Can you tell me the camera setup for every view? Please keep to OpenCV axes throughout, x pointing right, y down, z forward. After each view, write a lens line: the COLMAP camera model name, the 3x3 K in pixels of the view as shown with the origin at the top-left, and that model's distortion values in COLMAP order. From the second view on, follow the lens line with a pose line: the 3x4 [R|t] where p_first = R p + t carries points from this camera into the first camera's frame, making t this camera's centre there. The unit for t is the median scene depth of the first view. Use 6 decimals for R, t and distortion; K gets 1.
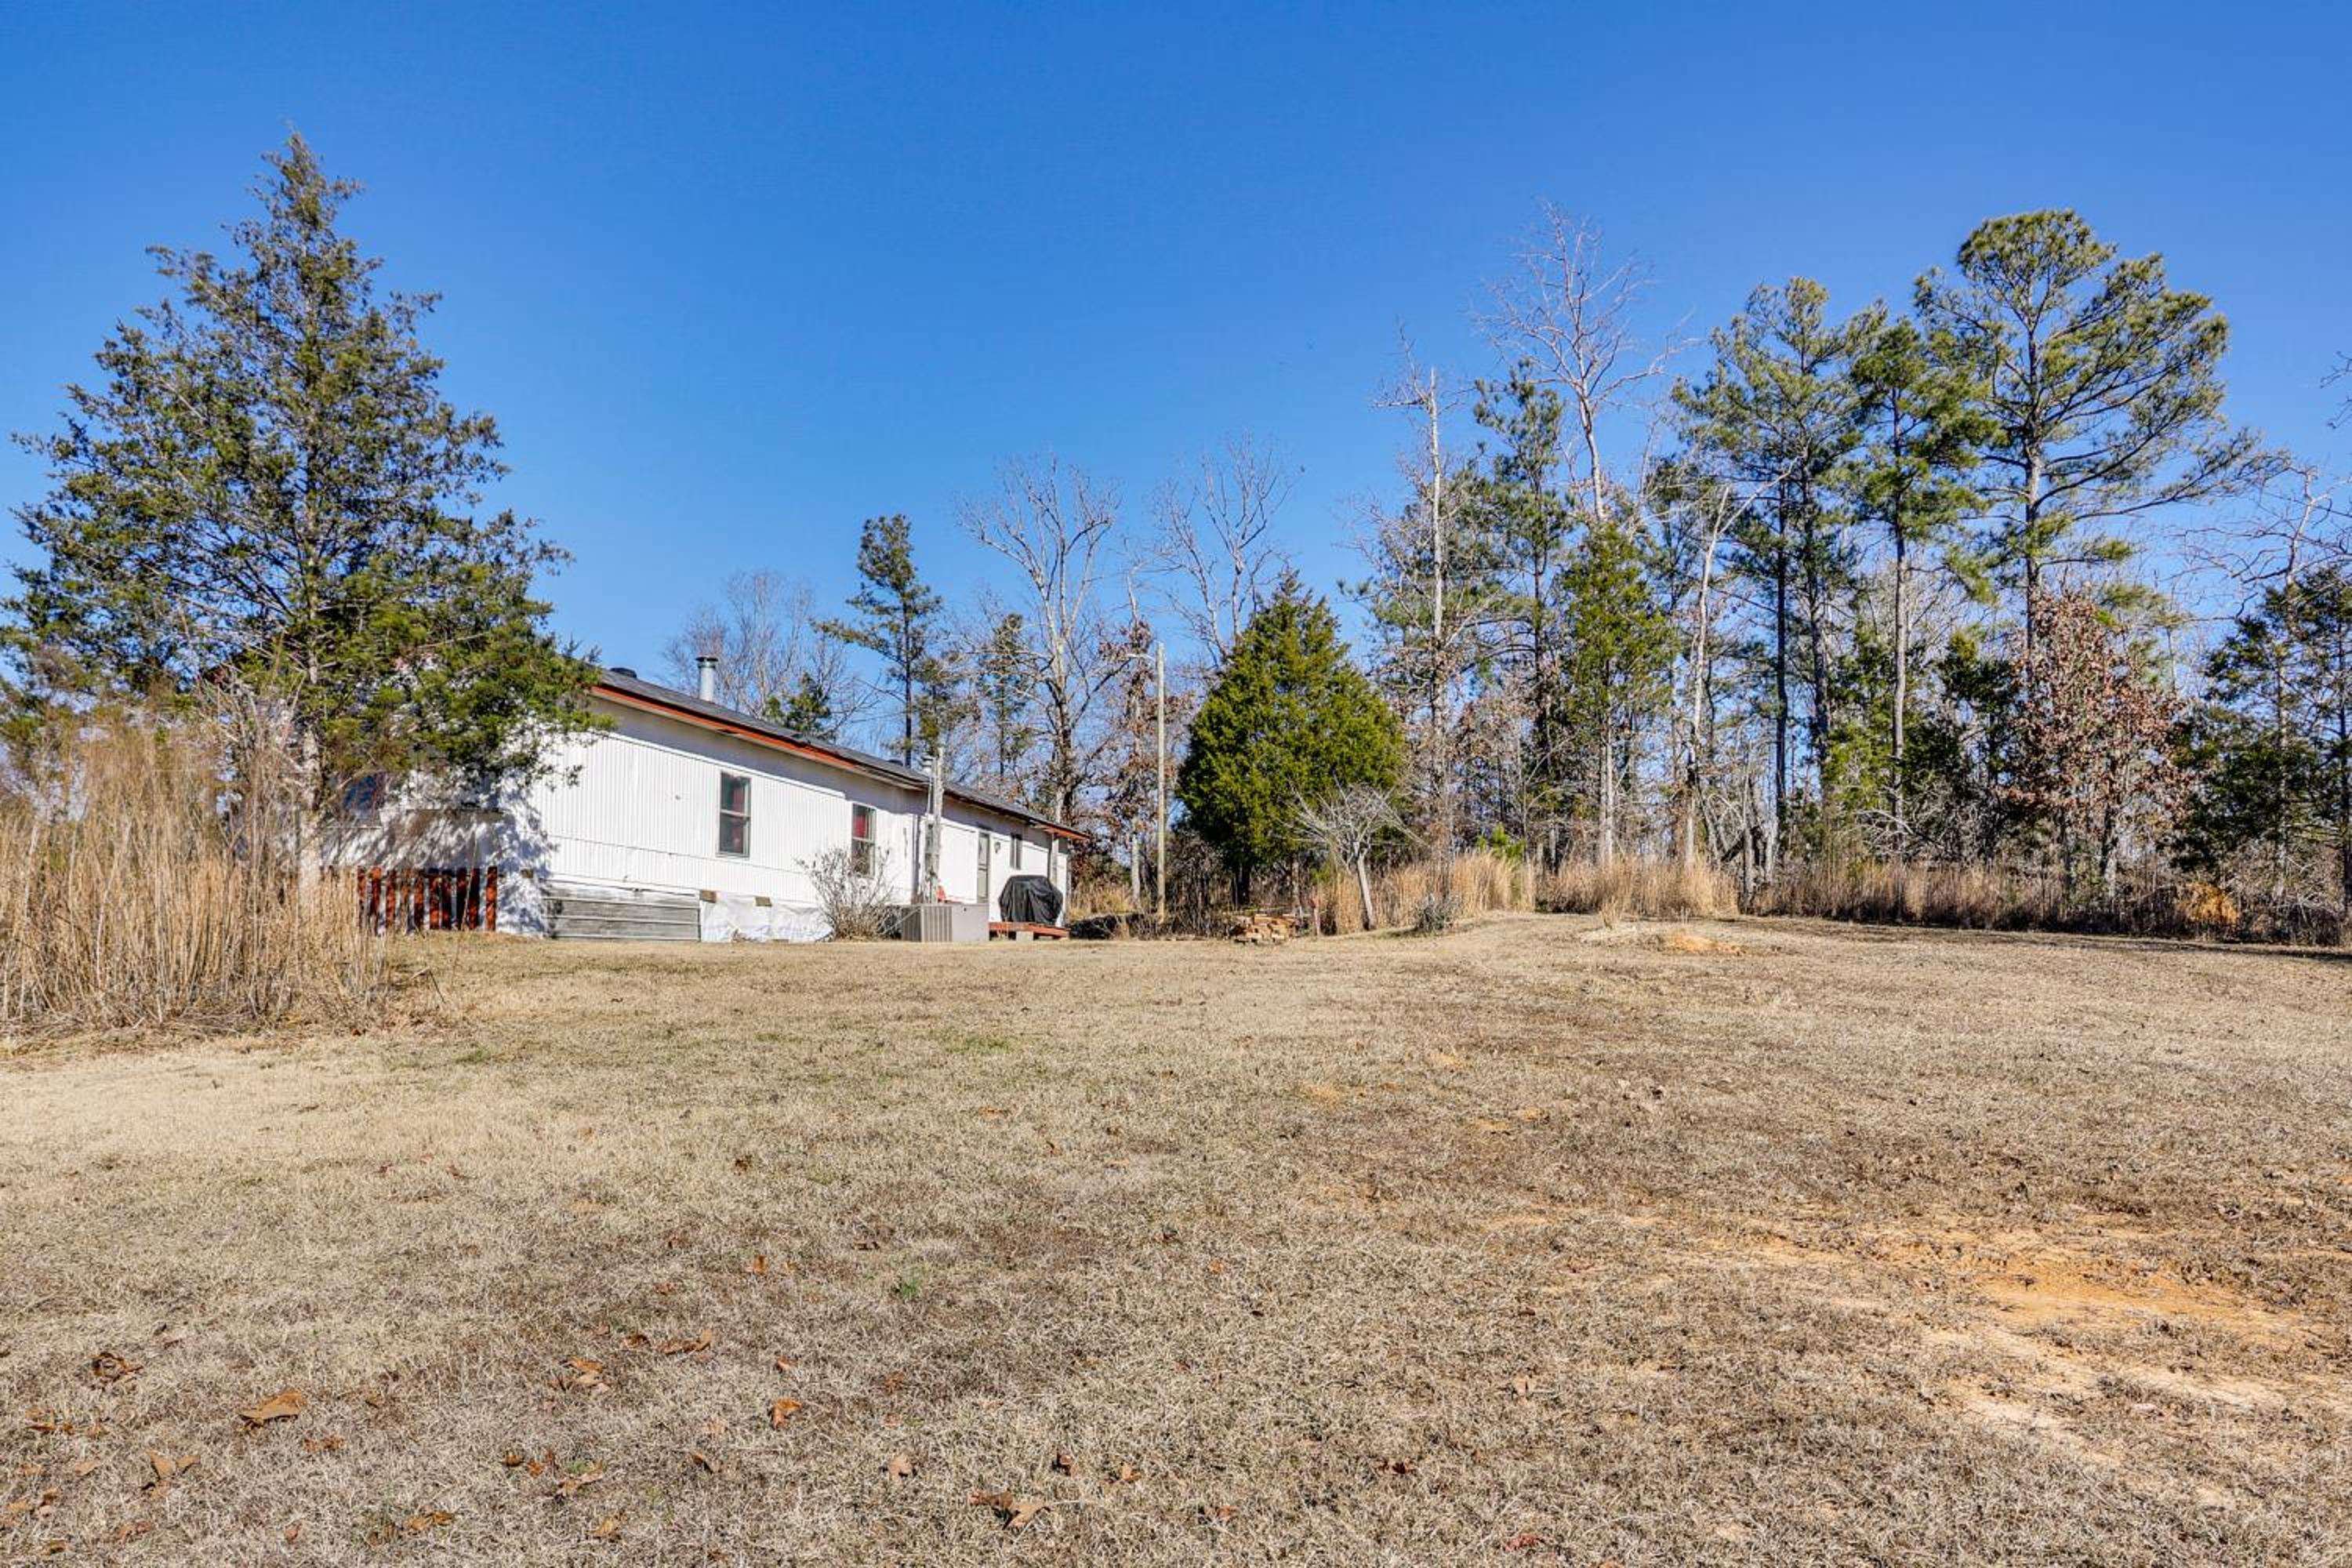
lens RADIAL K [[1640.2, 0, 1176.0], [0, 1640.2, 784.0], [0, 0, 1]] dist [0.286954, -0.000274]
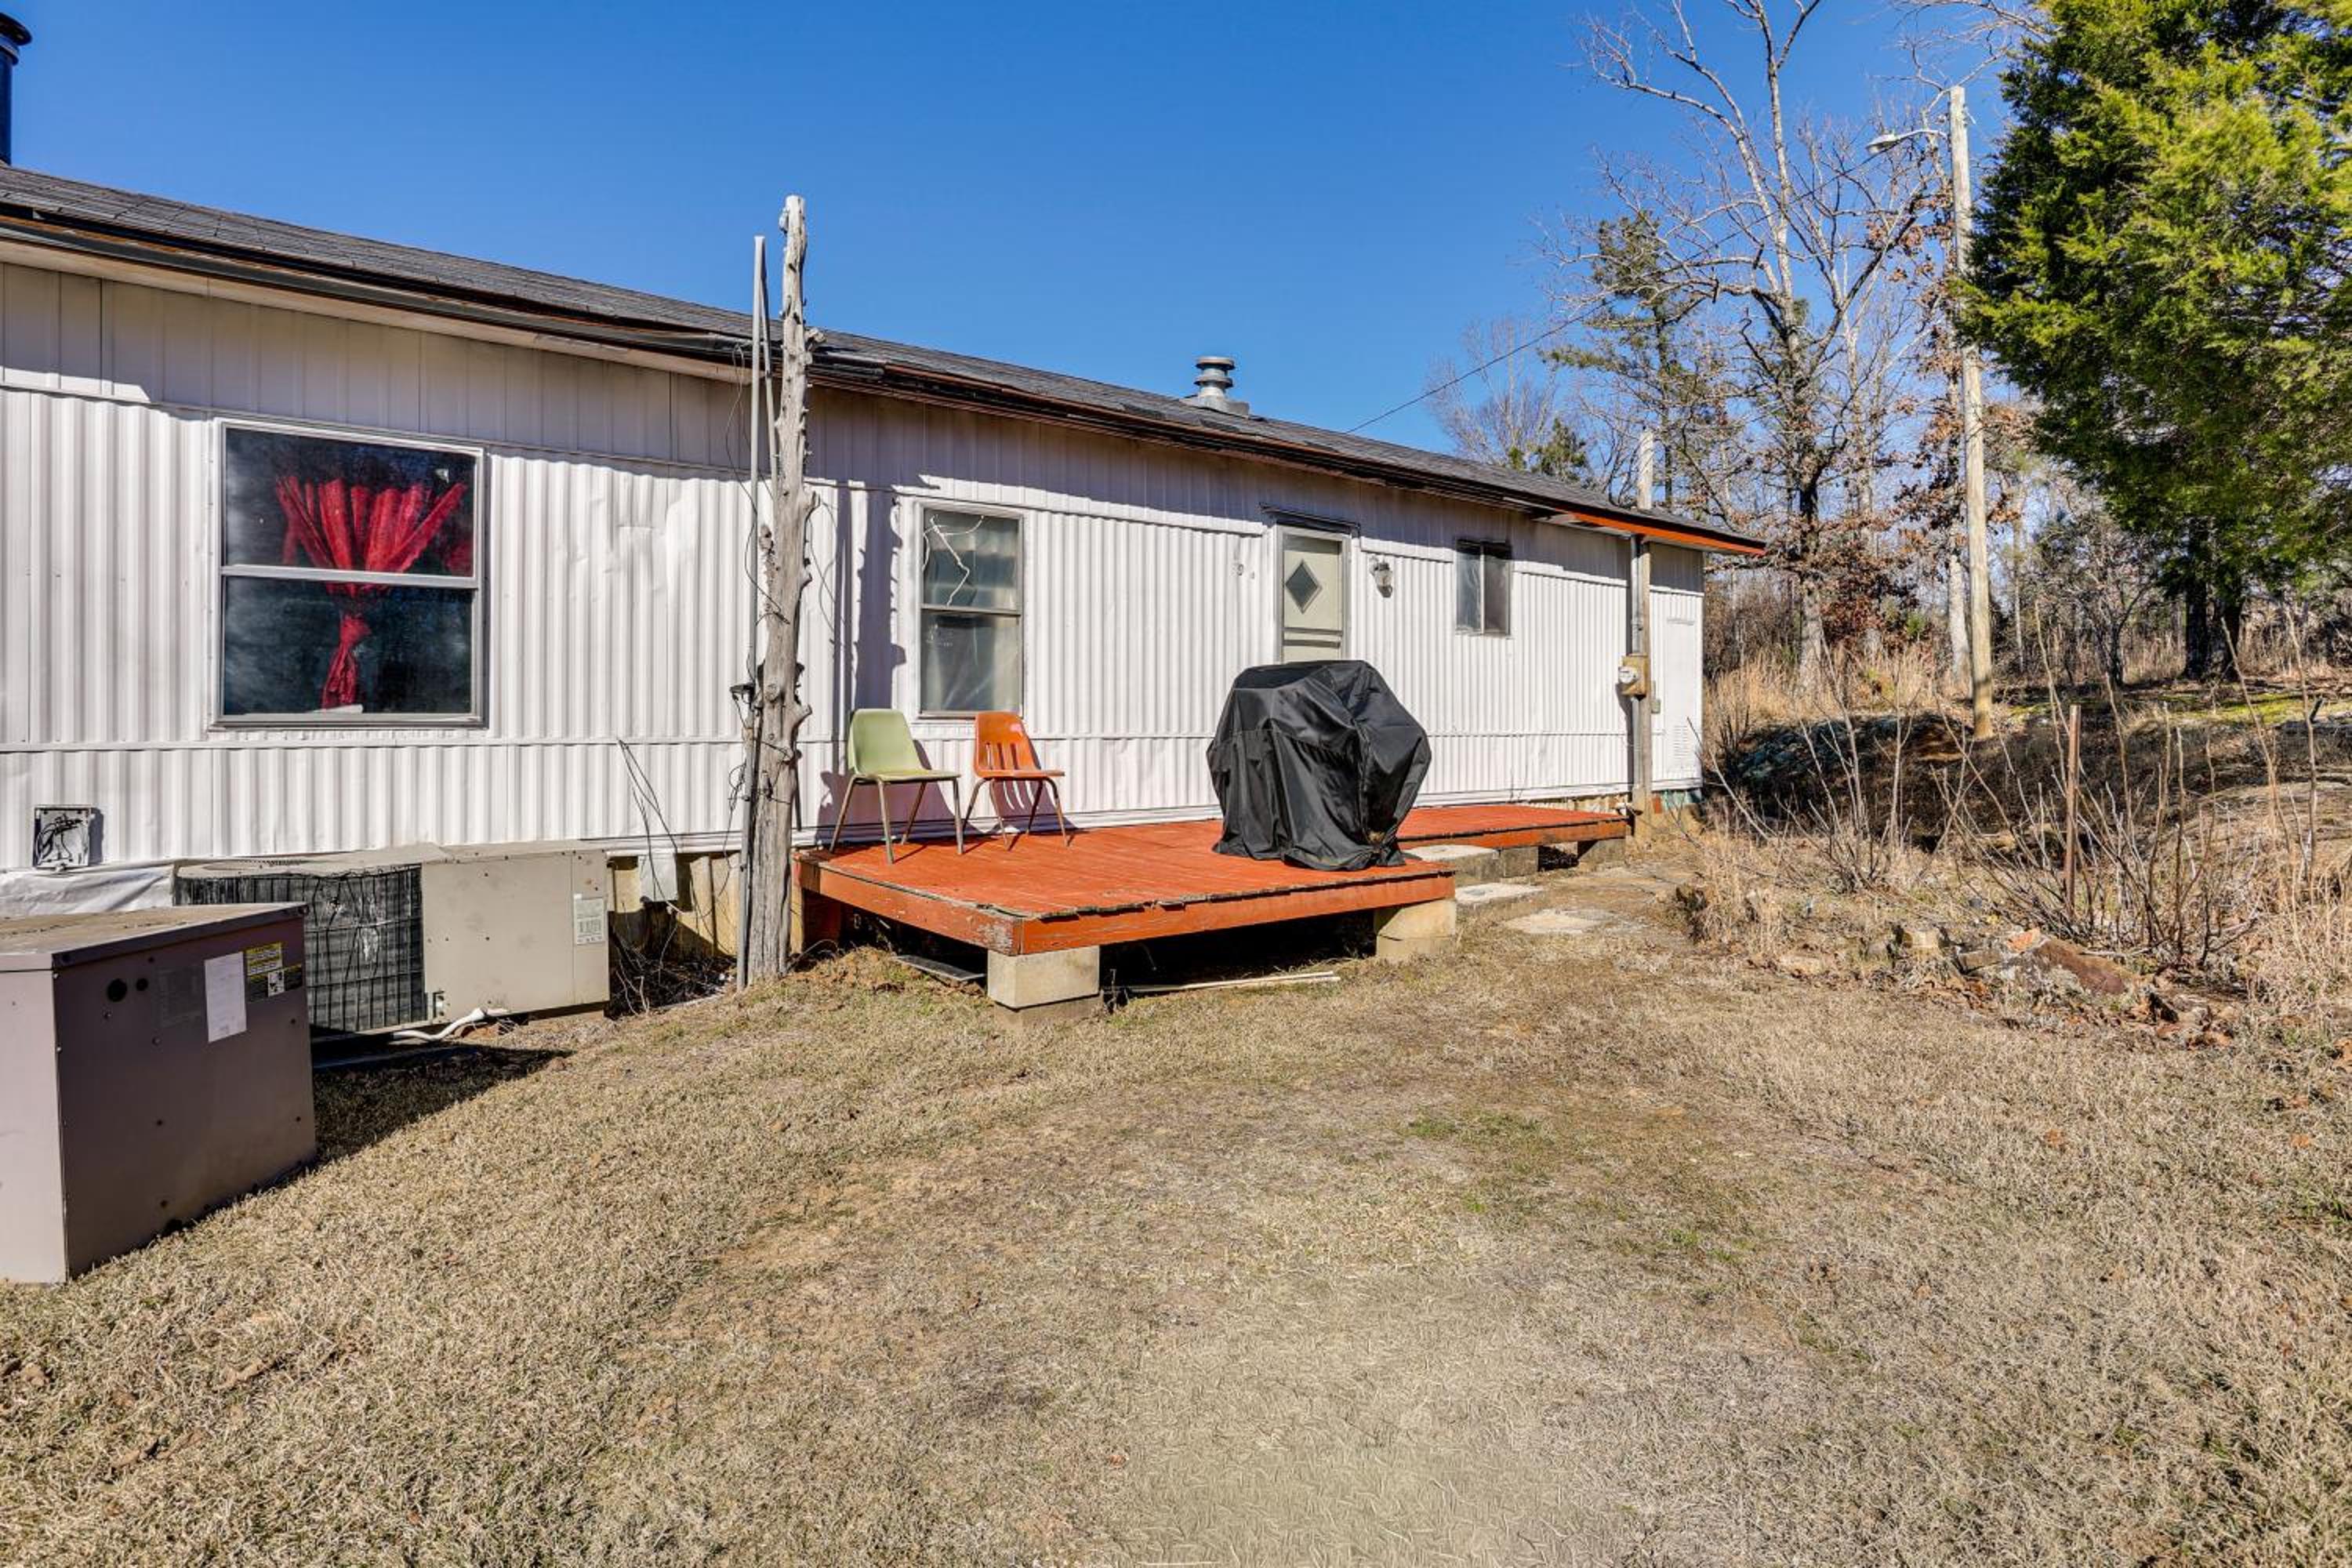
lens RADIAL K [[1161.3, 0, 1177.2], [0, 1161.3, 751.2], [0, 0, 1]] dist [-0.076112, -0.000444]
pose [[0.782841, 0.005836, -0.622195, 0.014566], [0.088526, 0.988739, 0.120657, 0.050763], [0.615892, -0.149536, 0.773509, 0.956950]]
